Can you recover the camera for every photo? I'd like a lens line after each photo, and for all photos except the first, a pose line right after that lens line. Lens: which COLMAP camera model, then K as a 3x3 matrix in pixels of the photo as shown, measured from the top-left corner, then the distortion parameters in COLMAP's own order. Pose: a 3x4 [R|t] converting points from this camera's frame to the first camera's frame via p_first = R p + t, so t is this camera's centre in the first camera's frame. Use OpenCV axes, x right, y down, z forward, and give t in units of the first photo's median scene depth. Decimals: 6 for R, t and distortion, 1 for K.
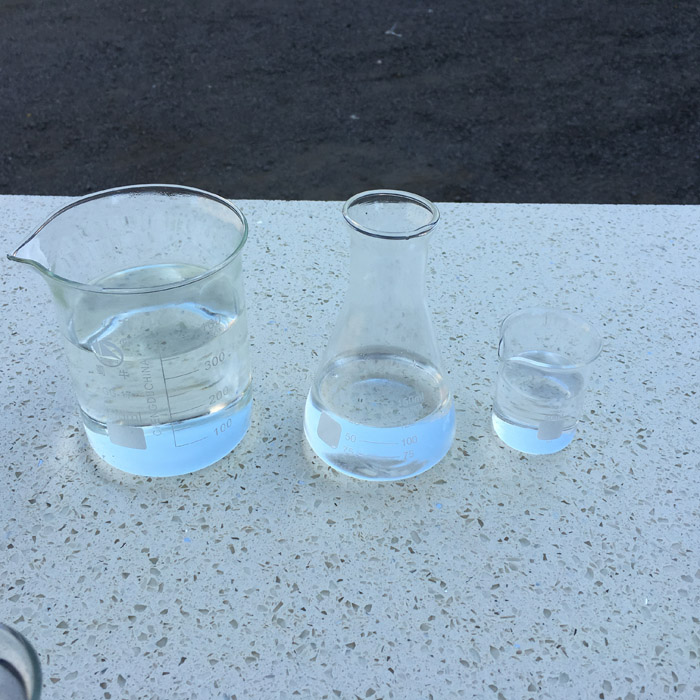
lens RADIAL K [[826.4, 0, 356.0], [0, 826.4, 346.7], [0, 0, 1]] dist [0.032564, 0.000000]
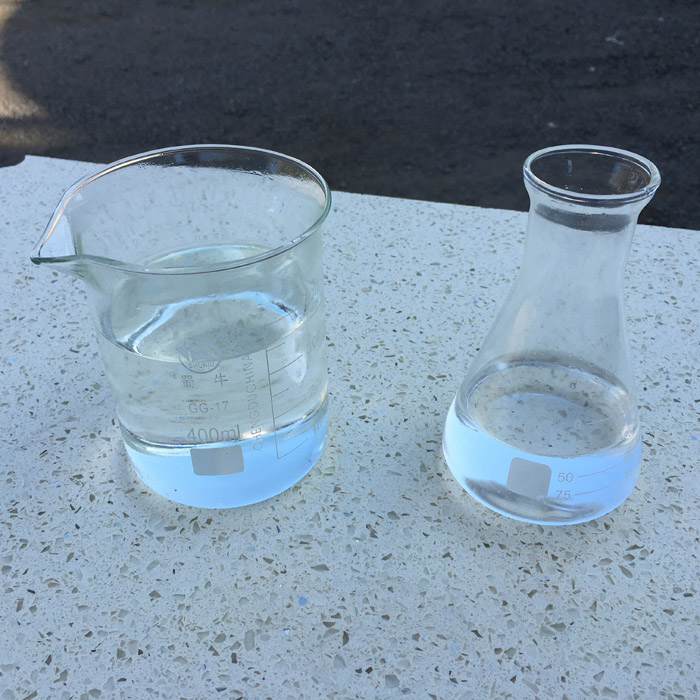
lens RADIAL K [[826.4, 0, 351.8], [0, 826.4, 345.2], [0, 0, 1]] dist [0.032564, 0.000000]
pose [[0.961702, 0.136688, -0.237581, 0.219673], [-0.138726, 0.990297, 0.008204, -0.034974], [0.236398, 0.025069, 0.971333, 0.219546]]
